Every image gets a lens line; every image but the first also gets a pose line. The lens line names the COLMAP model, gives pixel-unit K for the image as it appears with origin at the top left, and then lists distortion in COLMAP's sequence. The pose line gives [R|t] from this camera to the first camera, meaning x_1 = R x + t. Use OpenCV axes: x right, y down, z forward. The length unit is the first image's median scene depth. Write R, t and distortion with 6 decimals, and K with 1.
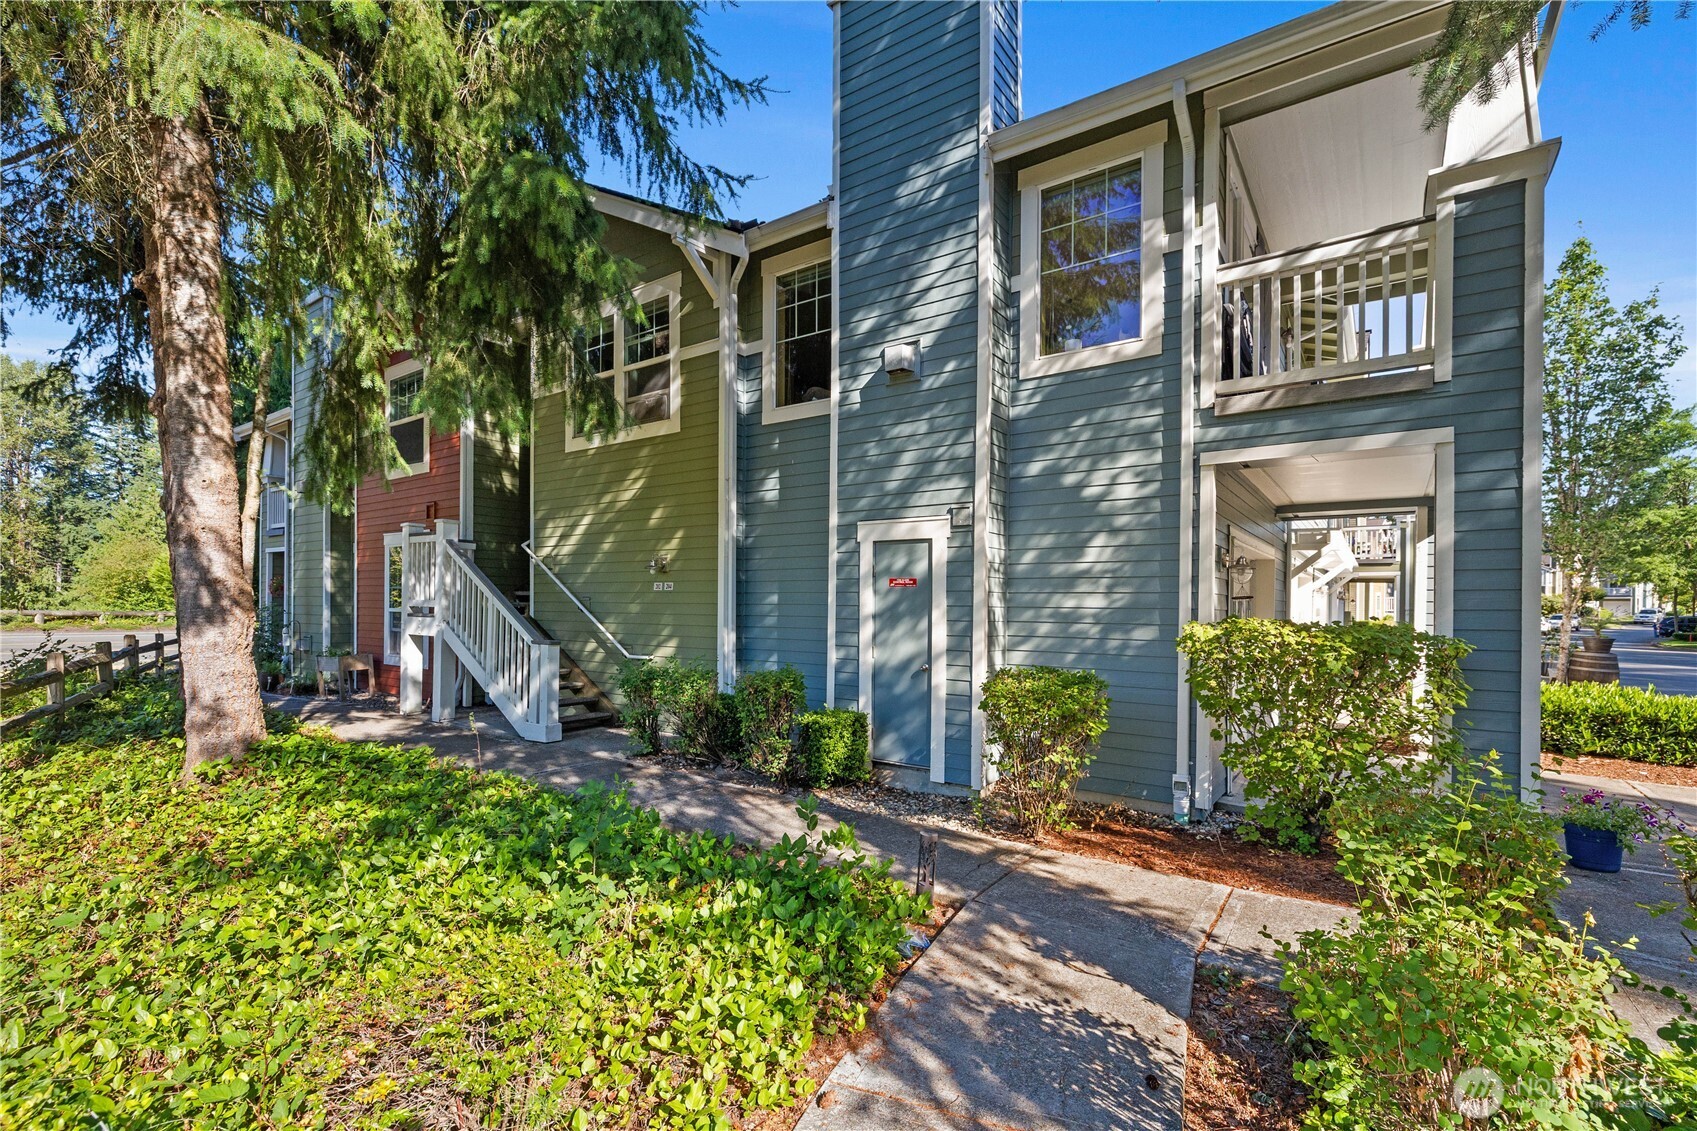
lens RADIAL K [[734.4, 0, 843.8], [0, 734.4, 597.9], [0, 0, 1]] dist [0.000564, 0.000245]
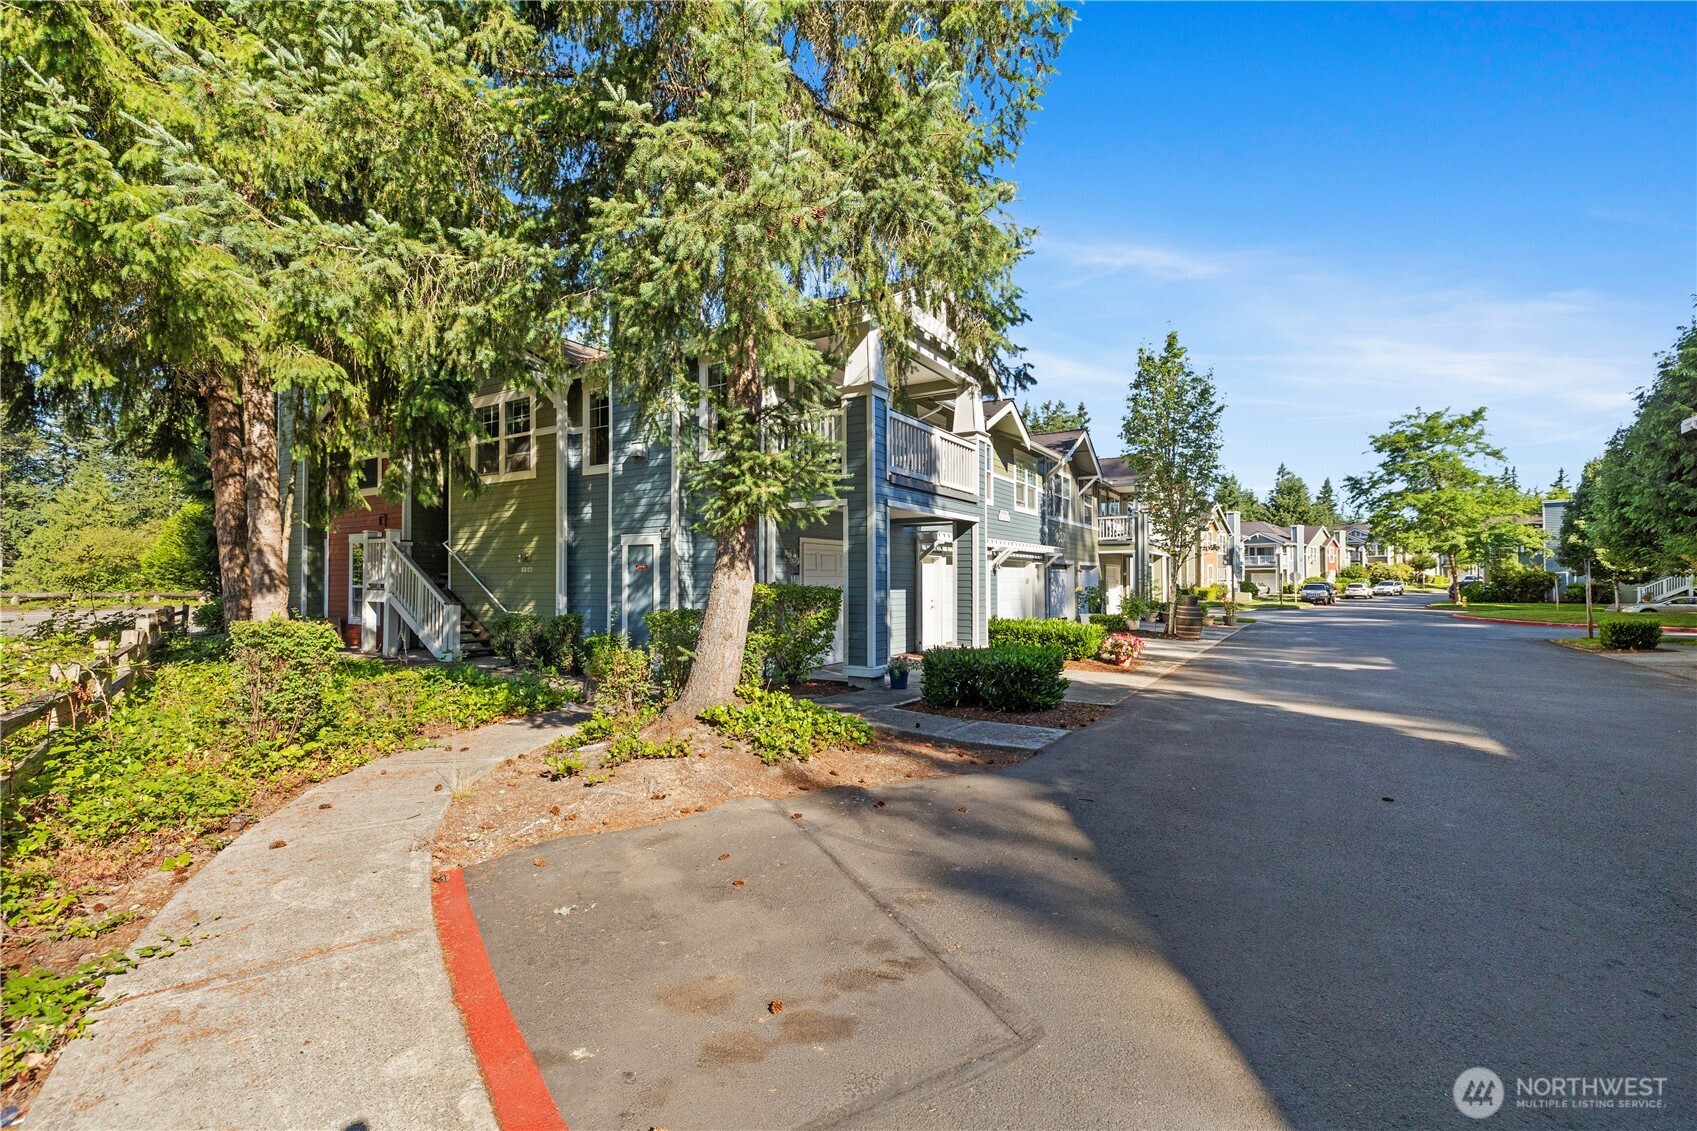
lens RADIAL K [[718.4, 0, 844.2], [0, 718.4, 558.9], [0, 0, 1]] dist [-0.000643, -0.000635]
pose [[0.998077, -0.009010, 0.061321, 0.394873], [0.010222, 0.999758, -0.019477, -0.001232], [-0.061130, 0.020067, 0.997928, -0.710783]]
